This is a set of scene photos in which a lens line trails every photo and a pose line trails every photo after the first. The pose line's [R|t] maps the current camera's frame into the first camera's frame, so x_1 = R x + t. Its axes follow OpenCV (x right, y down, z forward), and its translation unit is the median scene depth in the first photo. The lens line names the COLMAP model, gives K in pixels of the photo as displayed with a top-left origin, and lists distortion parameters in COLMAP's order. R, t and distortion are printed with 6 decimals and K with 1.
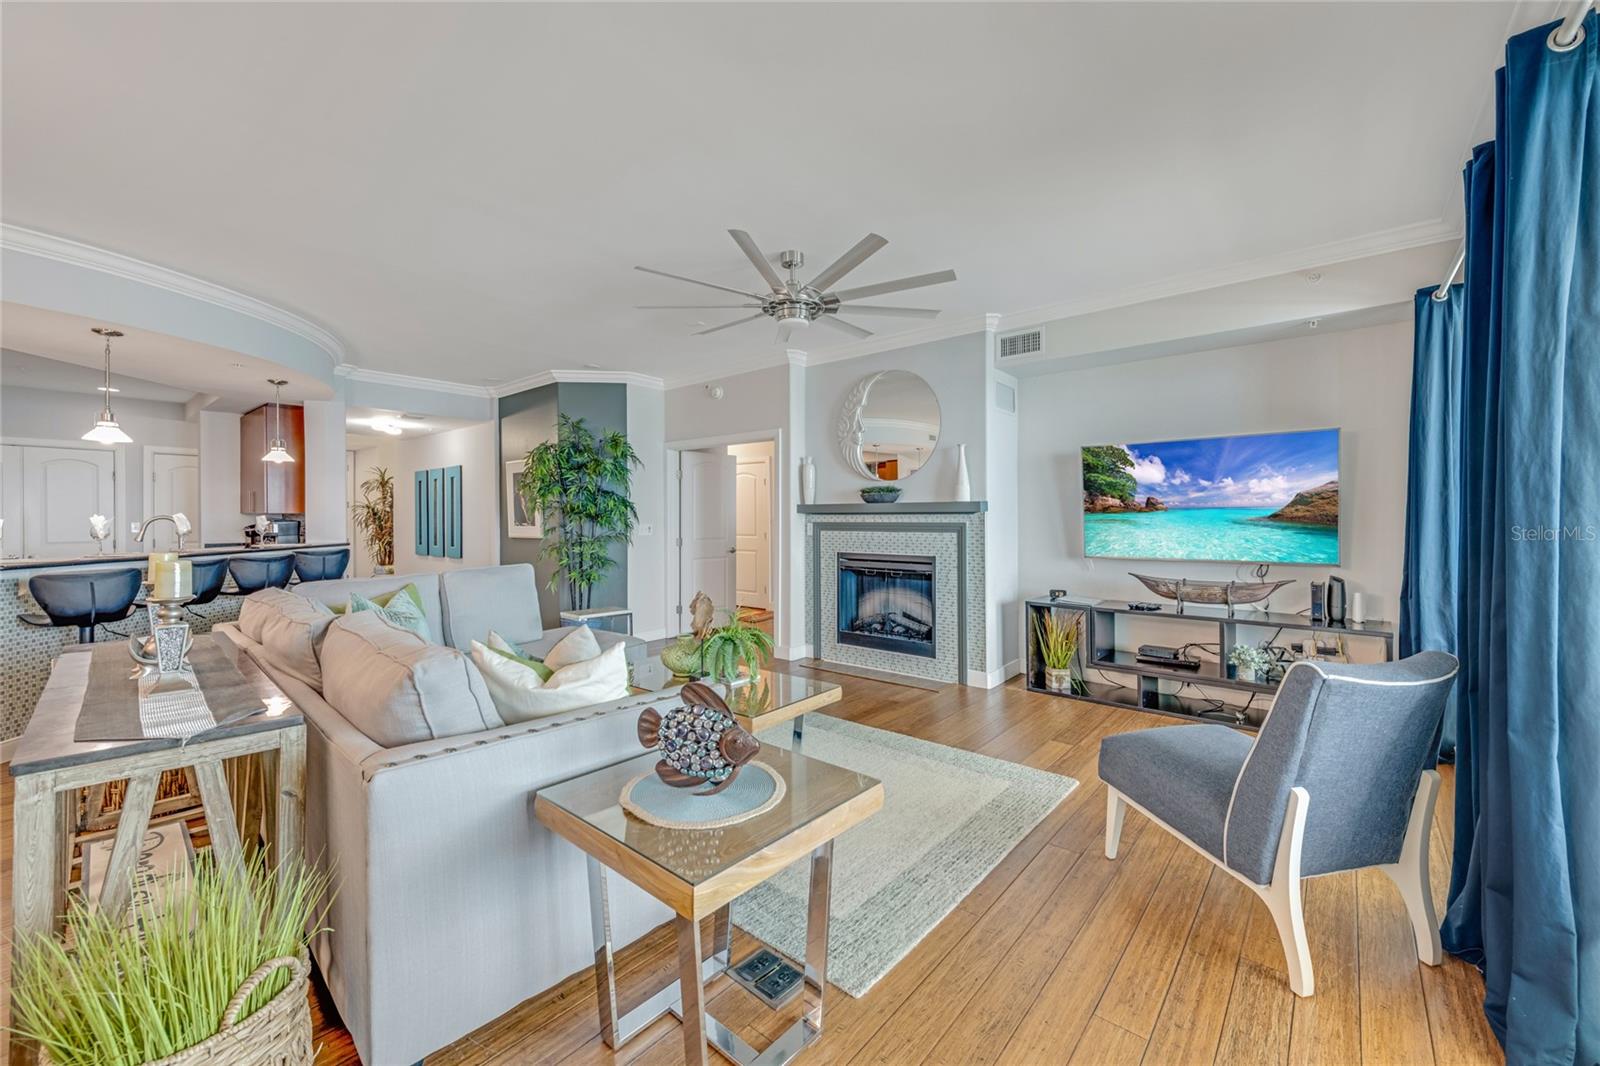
lens RADIAL K [[616.9, 0, 801.1], [0, 616.9, 523.6], [0, 0, 1]] dist [0.001627, -0.000411]
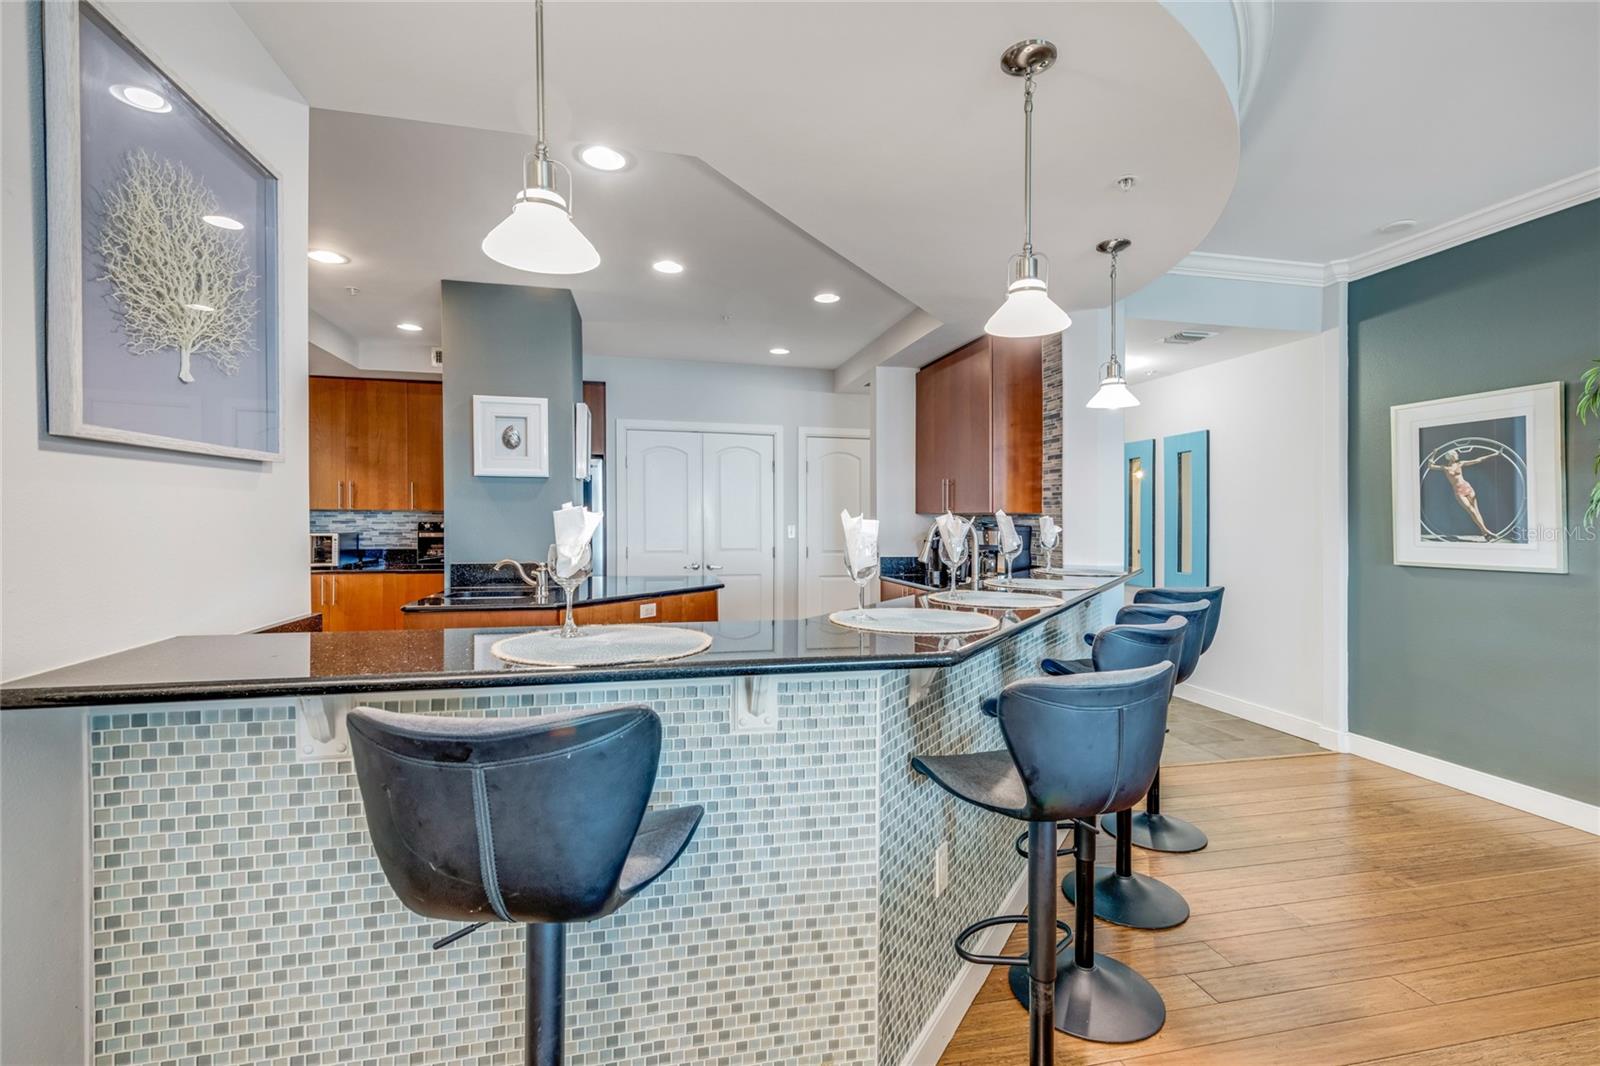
lens RADIAL K [[696.0, 0, 800.0], [0, 696.0, 533.0], [0, 0, 1]] dist [0.000311, -0.000045]
pose [[0.800047, 0.013243, -0.599791, -1.169214], [-0.009177, 0.999910, 0.009836, -0.003167], [0.599867, -0.002365, 0.800097, 0.656397]]
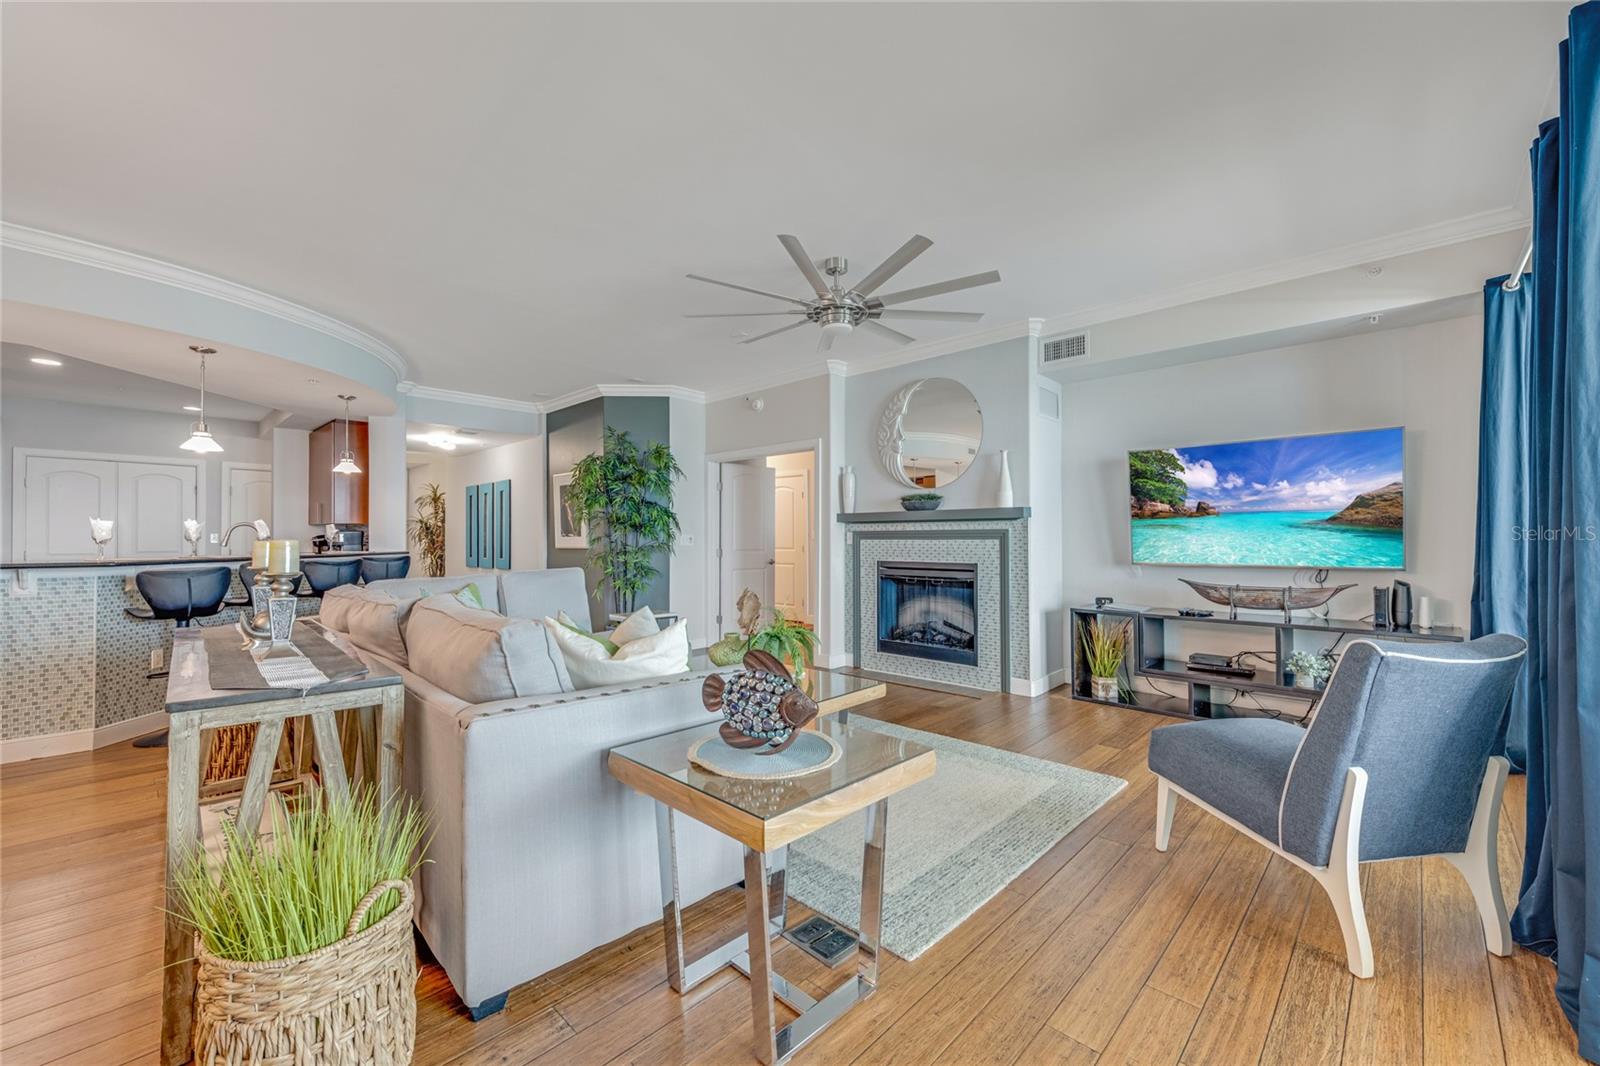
lens RADIAL K [[622.7, 0, 798.6], [0, 622.7, 538.5], [0, 0, 1]] dist [0.000554, -0.000156]
pose [[0.998257, 0.000529, -0.059006, -0.017090], [-0.001101, 0.999953, -0.009672, 0.035594], [0.058999, 0.009720, 0.998211, -0.030562]]
